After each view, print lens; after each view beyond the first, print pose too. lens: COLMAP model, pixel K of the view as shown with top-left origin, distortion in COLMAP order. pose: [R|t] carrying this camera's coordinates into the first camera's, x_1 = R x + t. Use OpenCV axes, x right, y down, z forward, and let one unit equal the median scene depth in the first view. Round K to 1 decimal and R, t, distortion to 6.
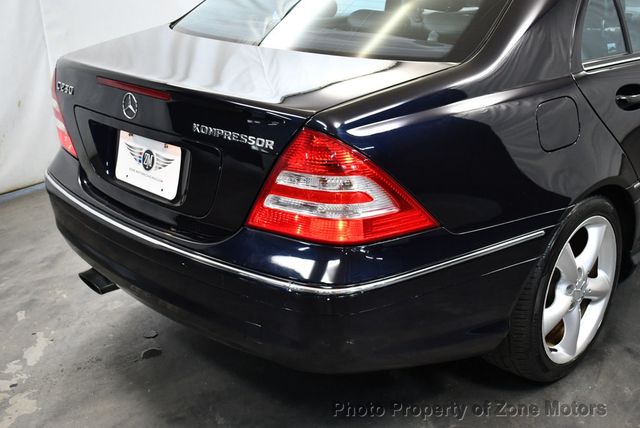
lens RADIAL K [[774.3, 0, 320.0], [0, 774.3, 214.0], [0, 0, 1]] dist [-0.020962, -0.263603]
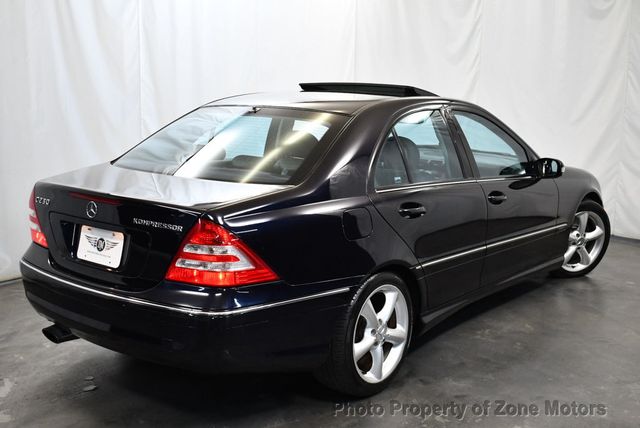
lens RADIAL K [[774.3, 0, 320.0], [0, 774.3, 214.0], [0, 0, 1]] dist [-0.020962, -0.263603]
pose [[0.992608, 0.013364, 0.120626, 0.029250], [0.009427, 0.982427, -0.186411, 0.164696], [-0.120997, 0.186170, 0.975039, -0.588451]]
